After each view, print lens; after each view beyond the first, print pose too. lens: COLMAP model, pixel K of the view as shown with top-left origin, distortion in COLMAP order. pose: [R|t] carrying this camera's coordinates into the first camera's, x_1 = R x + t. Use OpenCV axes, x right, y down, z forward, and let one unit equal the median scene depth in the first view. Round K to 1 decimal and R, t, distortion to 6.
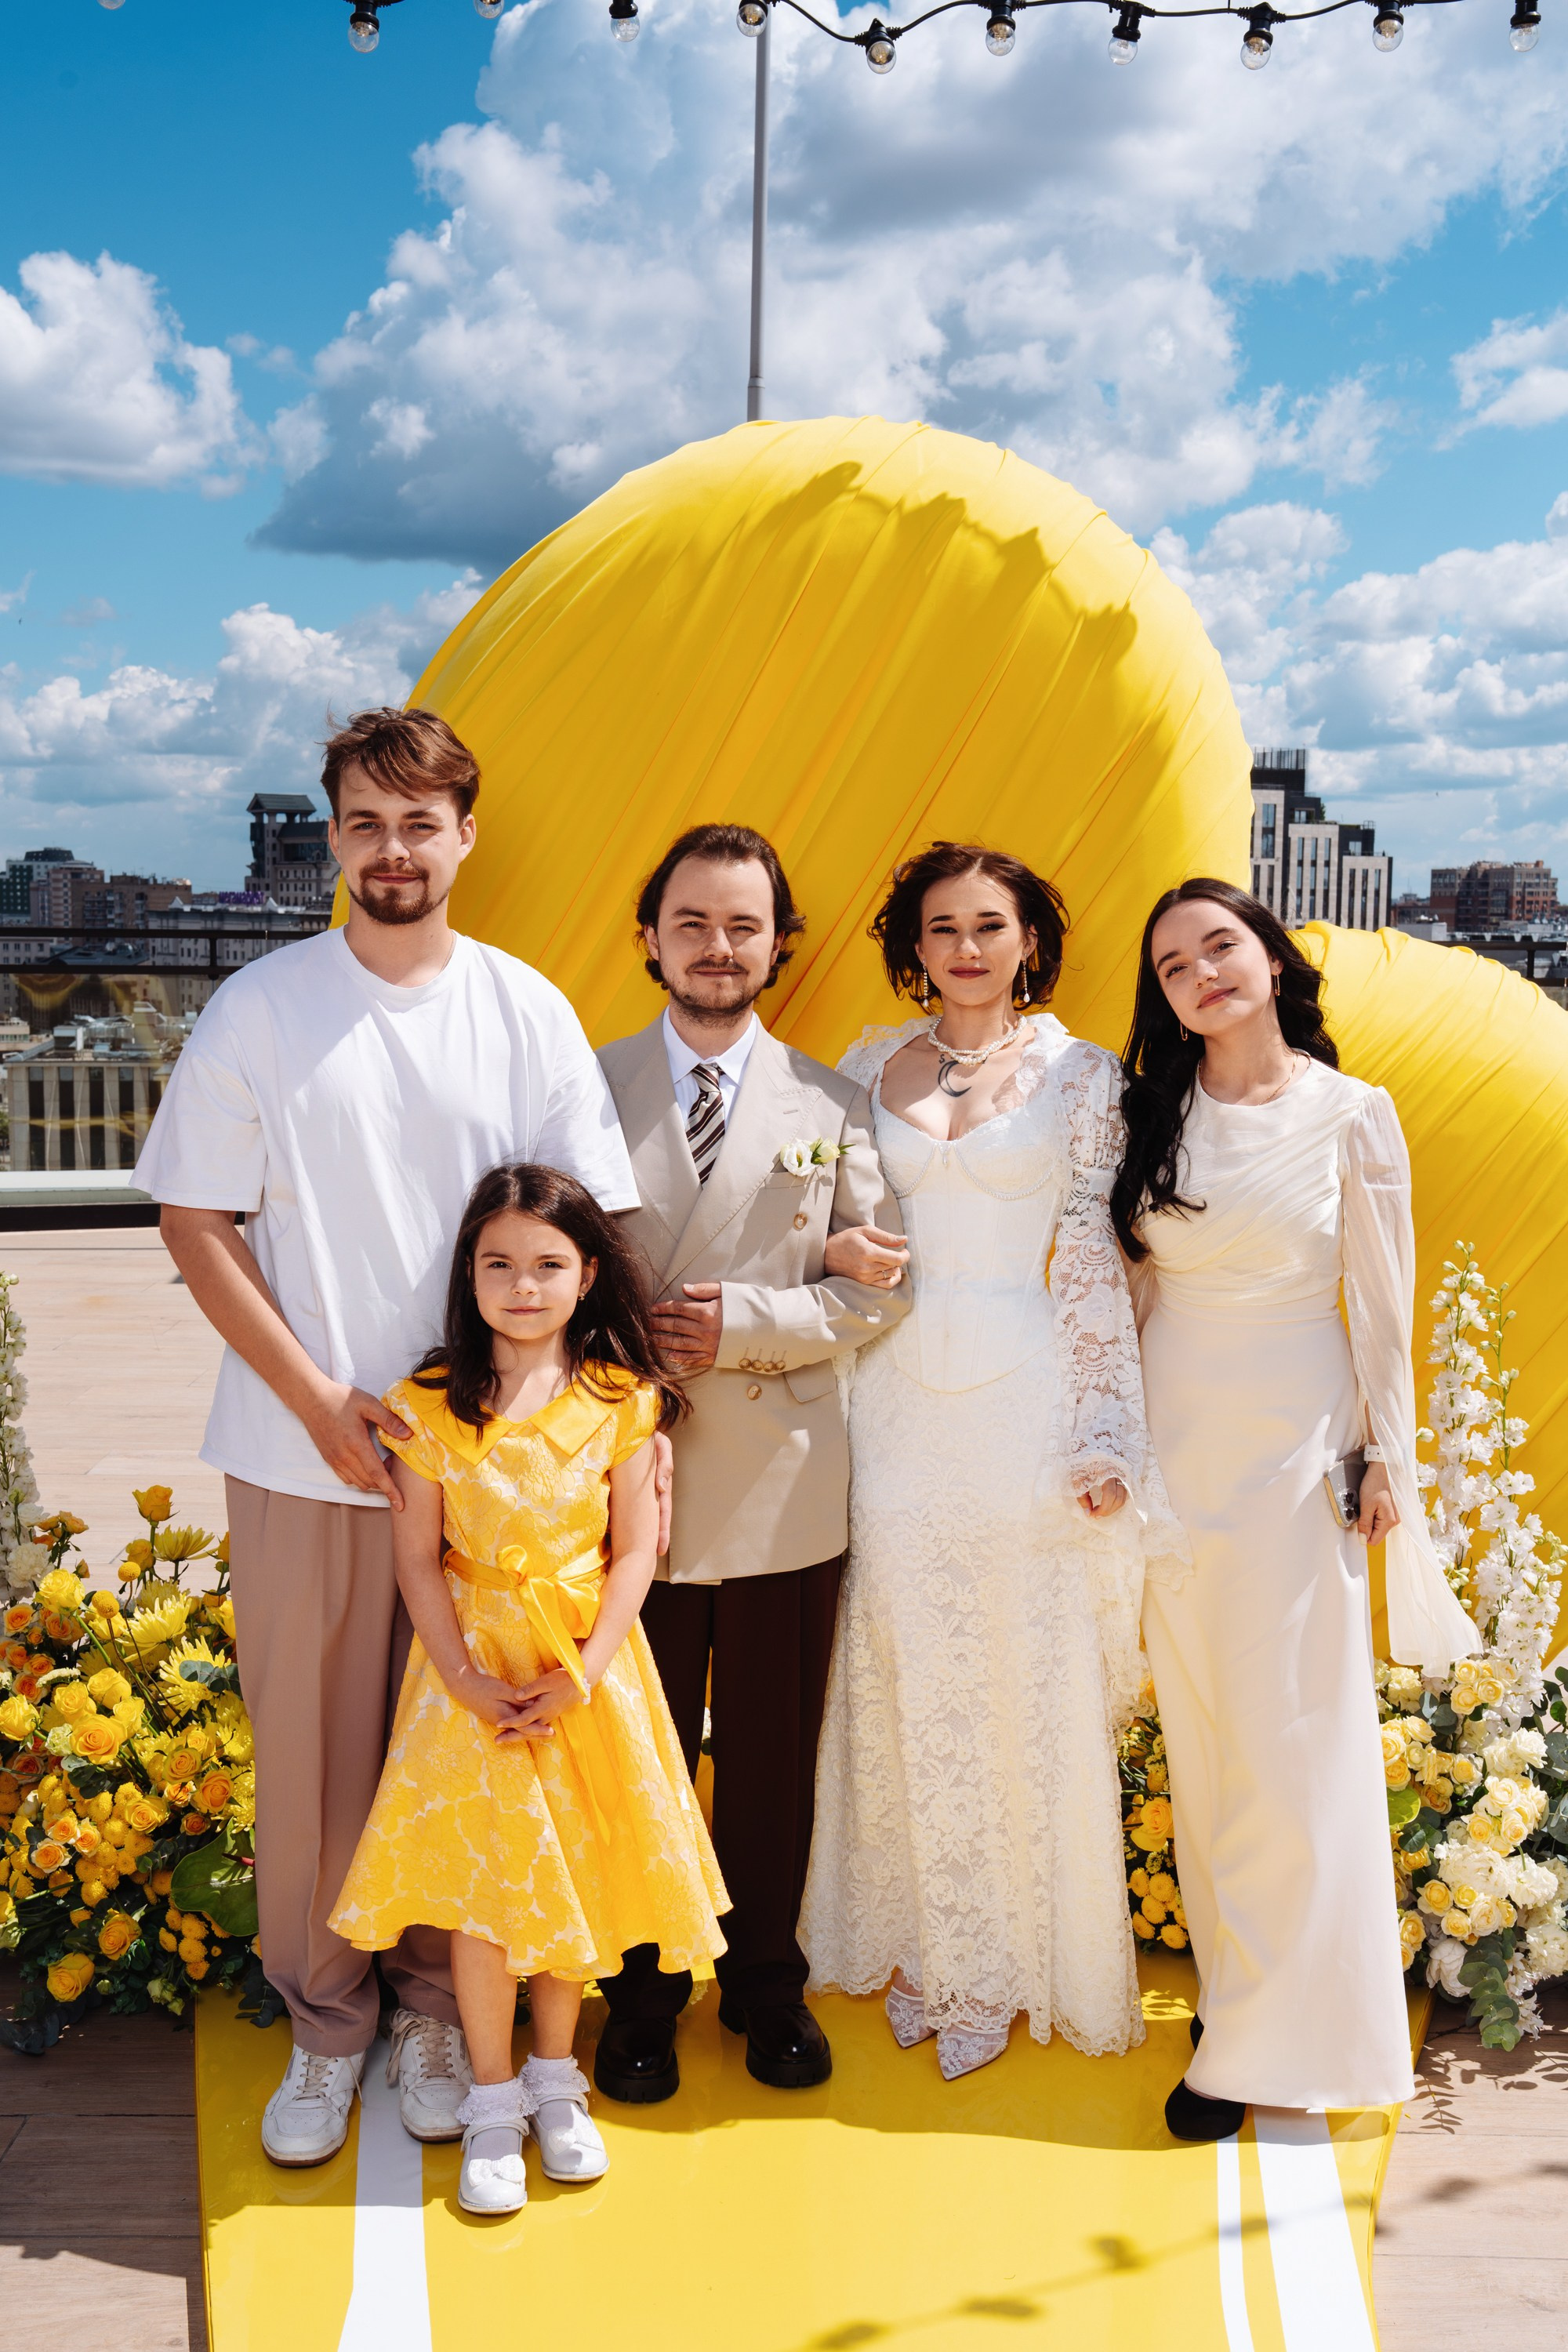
lens RADIAL K [[2505.9, 0, 792.1], [0, 2505.9, 1160.9], [0, 0, 1]] dist [-0.007905, 0.098870]
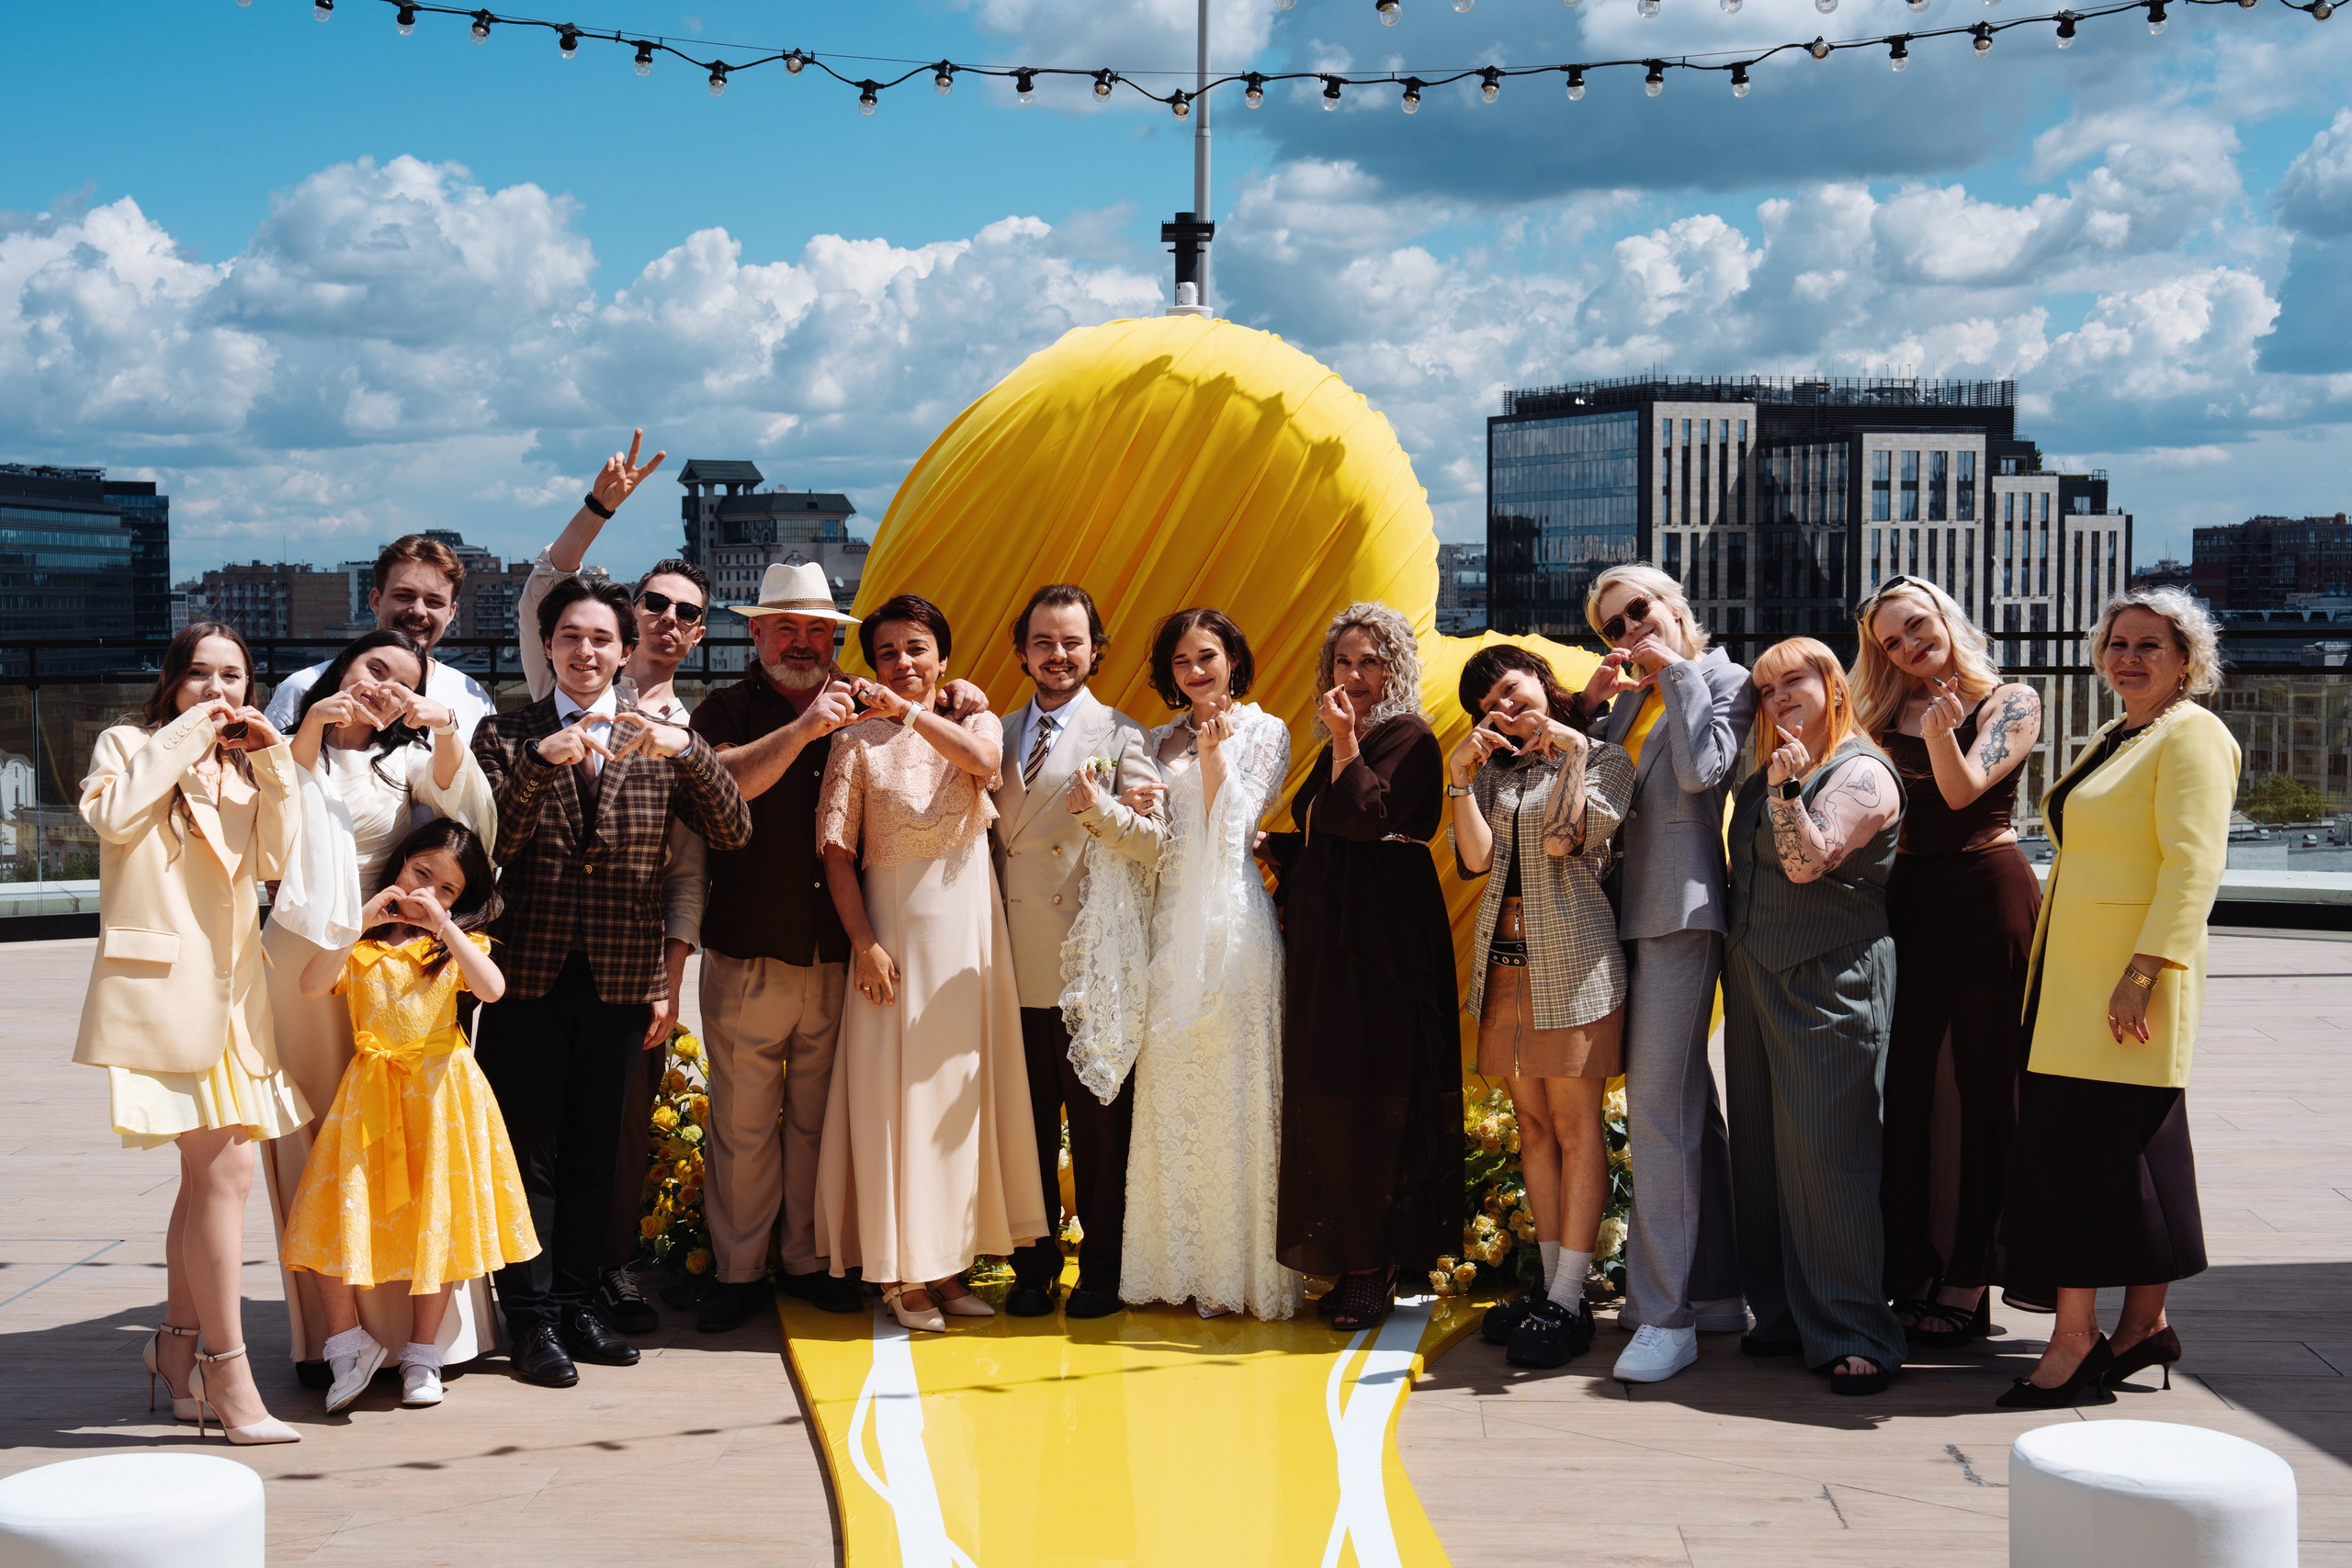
lens RADIAL K [[3565.5, 0, 1171.2], [0, 3565.5, 777.0], [0, 0, 1]] dist [0.135602, 0.026438]
pose [[0.997707, -0.010671, -0.066840, 0.129249], [0.007534, 0.998865, -0.047024, 0.081688], [0.067266, 0.046412, 0.996655, -1.045823]]
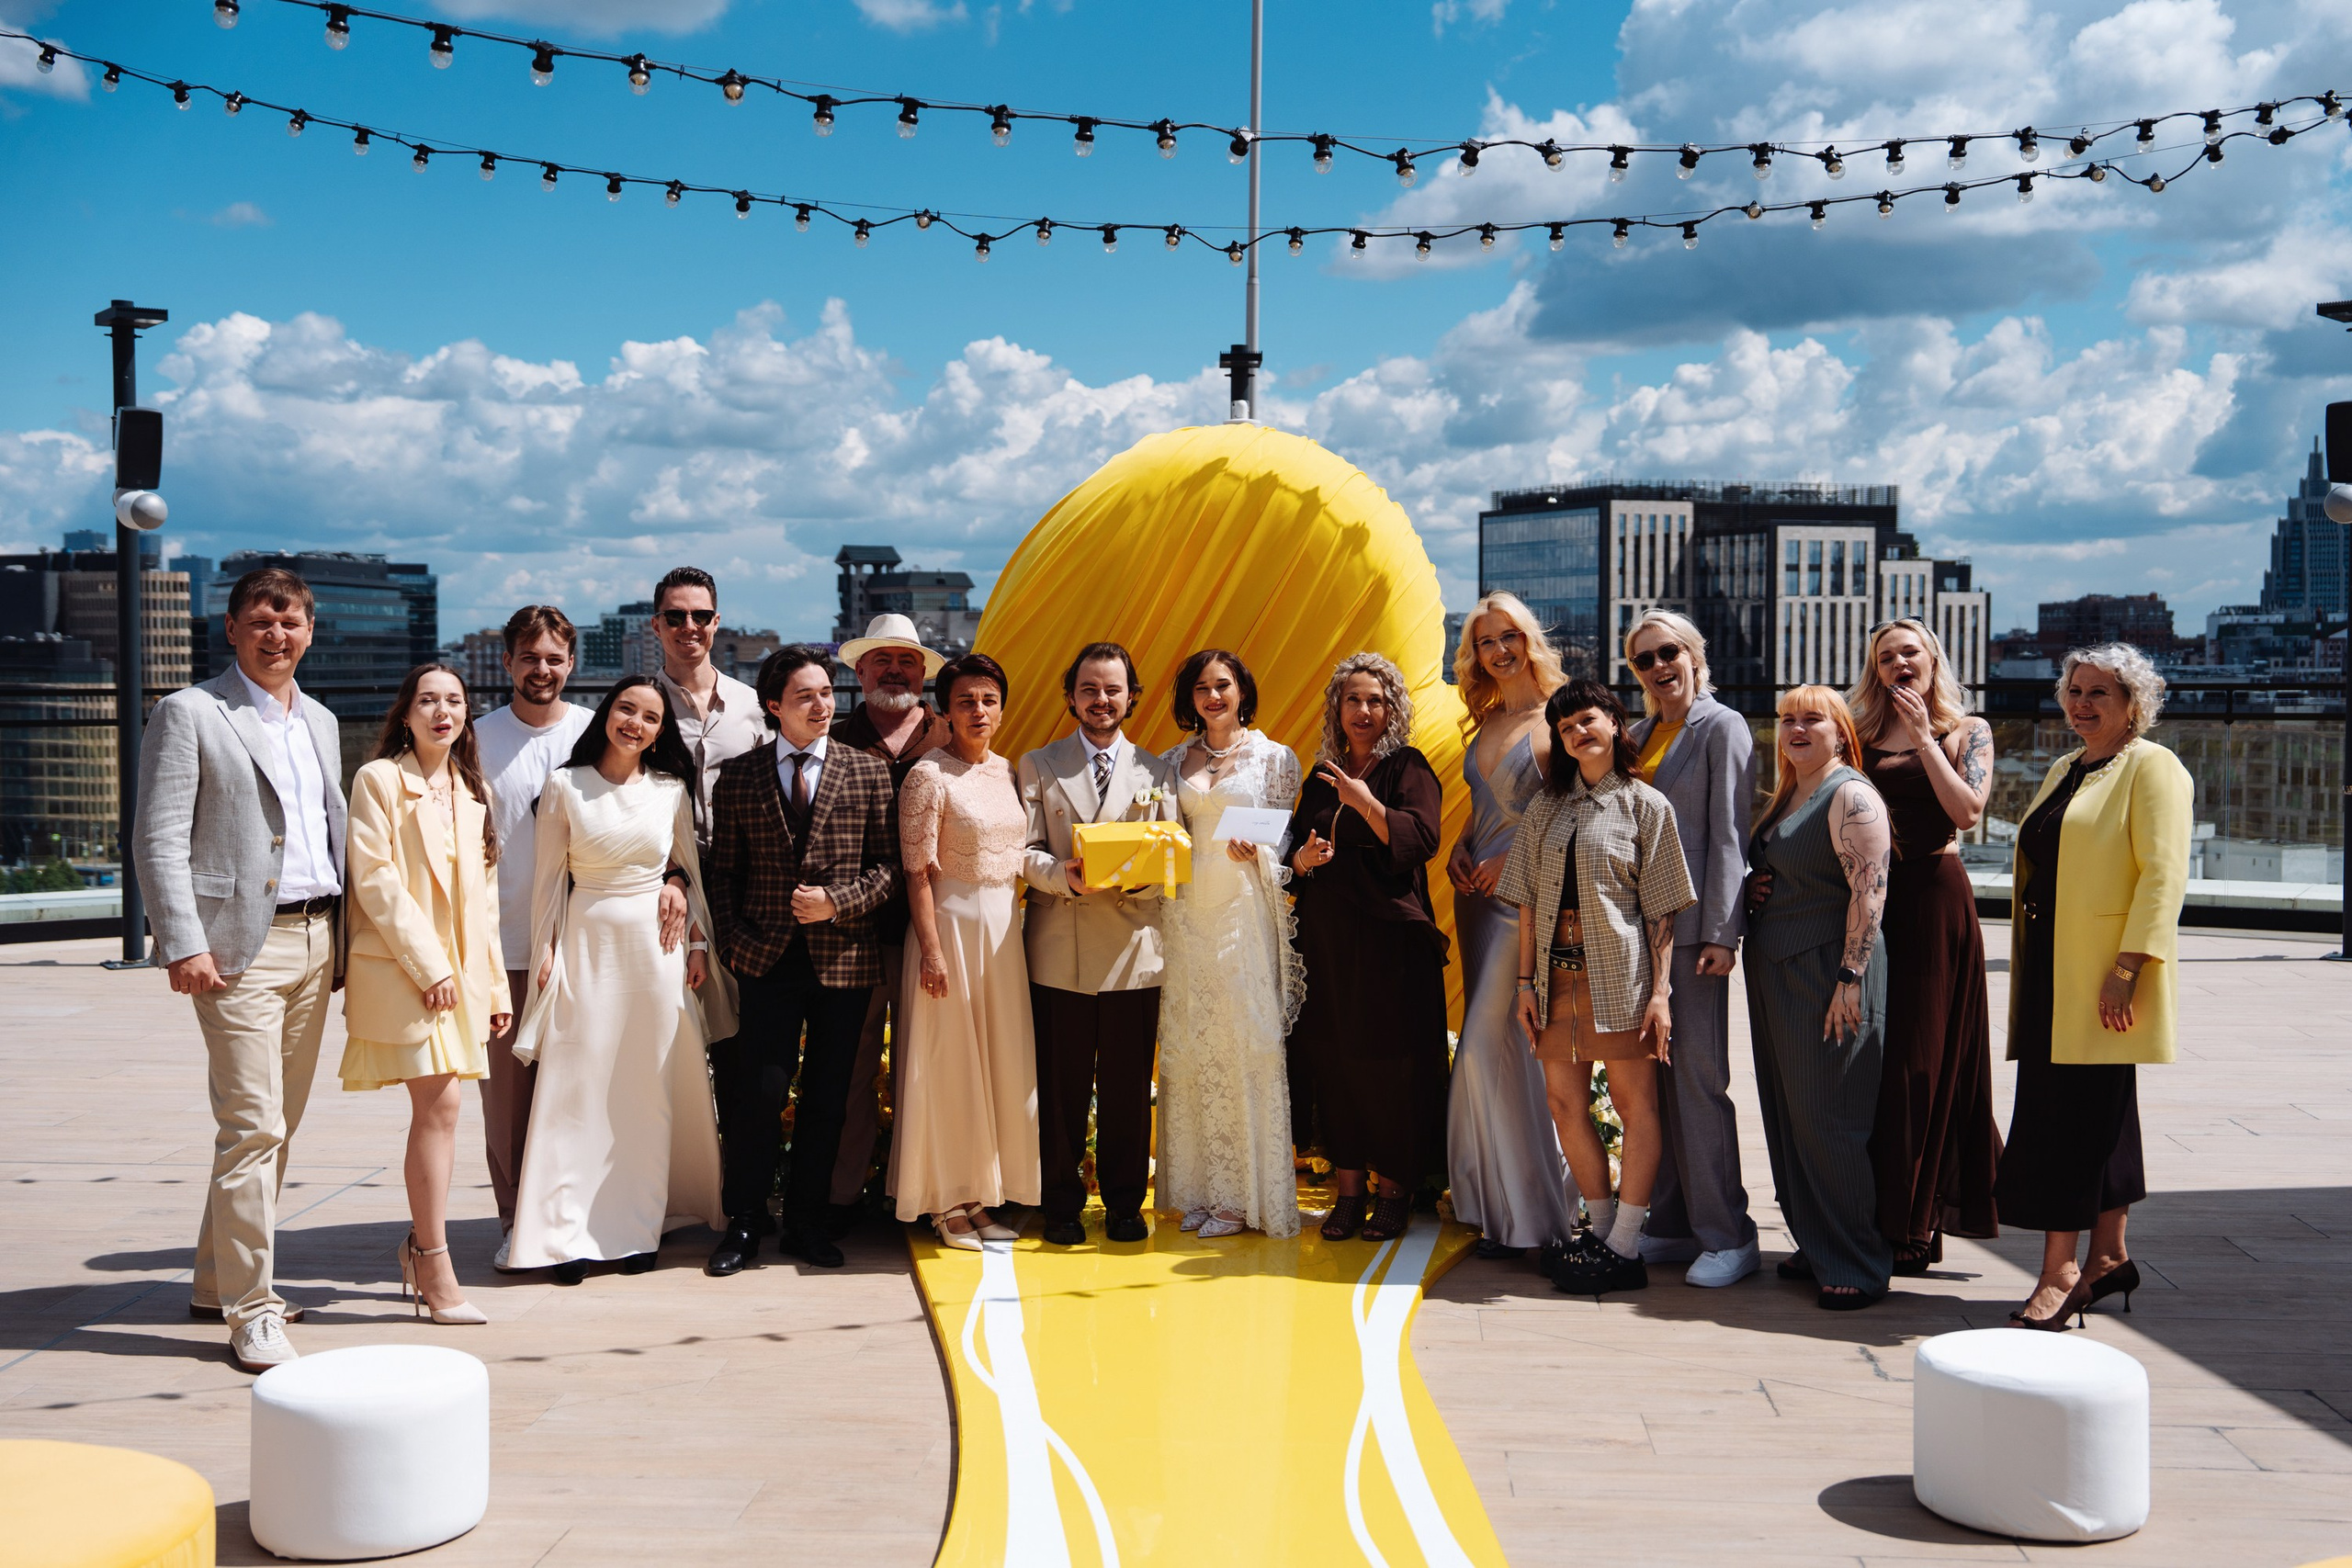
lens RADIAL K [[2827.5, 0, 1178.3], [0, 2827.5, 781.2], [0, 0, 1]] dist [0.019142, 0.018577]
pose [[0.996494, -0.008012, -0.083284, 0.123479], [0.003584, 0.998579, -0.053180, 0.078233], [0.083592, 0.052695, 0.995106, -0.980177]]
